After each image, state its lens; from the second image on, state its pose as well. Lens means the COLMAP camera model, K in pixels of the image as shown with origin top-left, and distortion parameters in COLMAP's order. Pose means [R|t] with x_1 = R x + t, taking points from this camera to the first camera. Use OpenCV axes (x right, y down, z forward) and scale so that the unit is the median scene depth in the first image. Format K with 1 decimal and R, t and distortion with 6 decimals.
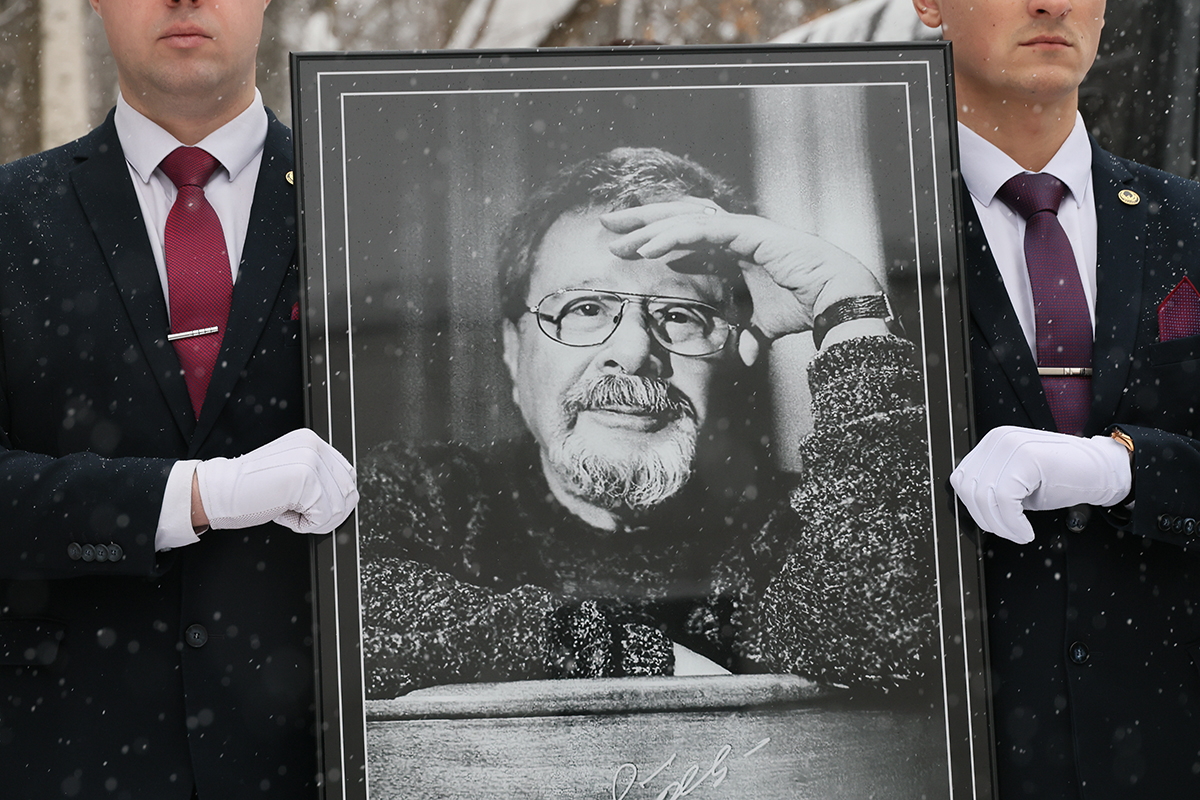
lens RADIAL K [[4267.2, 0, 597.7], [0, 4267.2, 398.4], [0, 0, 1]] dist [0.652621, 0.000000]
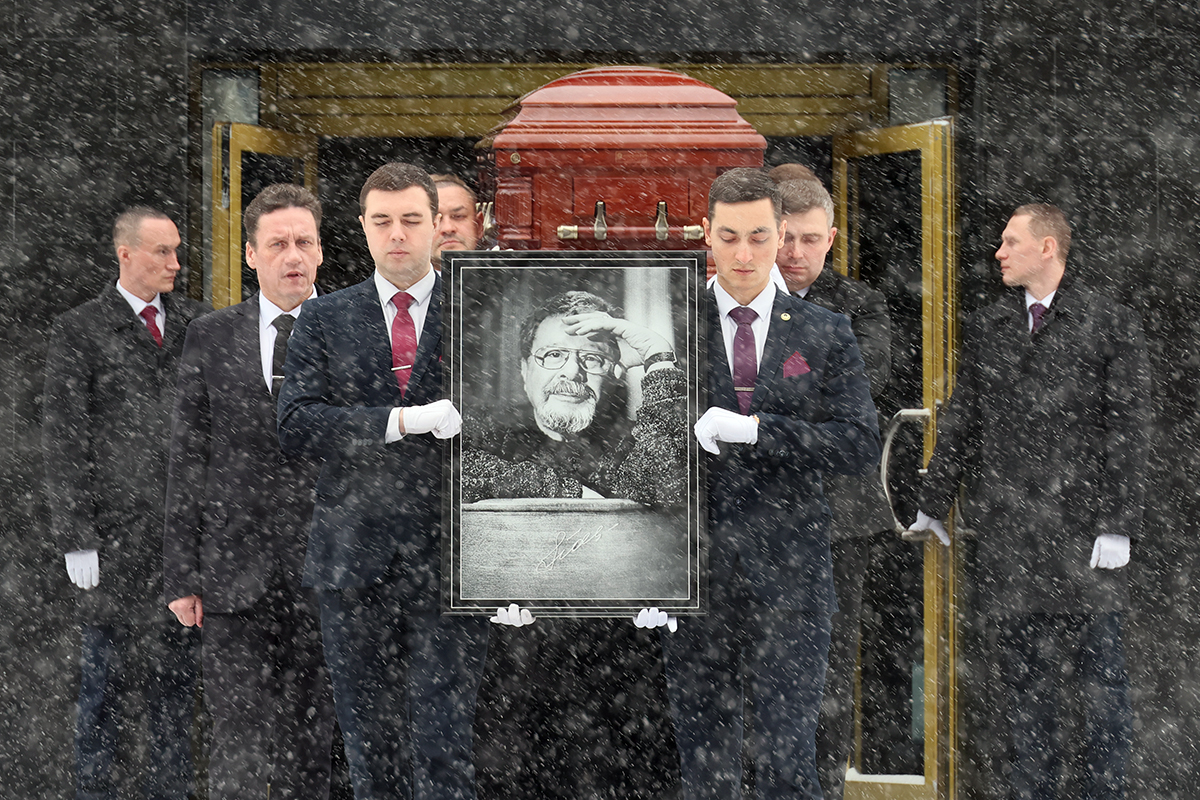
lens RADIAL K [[6490.6, 0, 600.2], [0, 6490.6, 400.1], [0, 0, 1]] dist [-0.048090, 0.000000]
pose [[0.996871, 0.051926, -0.059596, 0.257403], [-0.043018, 0.988922, 0.142069, -0.546920], [0.066312, -0.139061, 0.988061, -2.839846]]
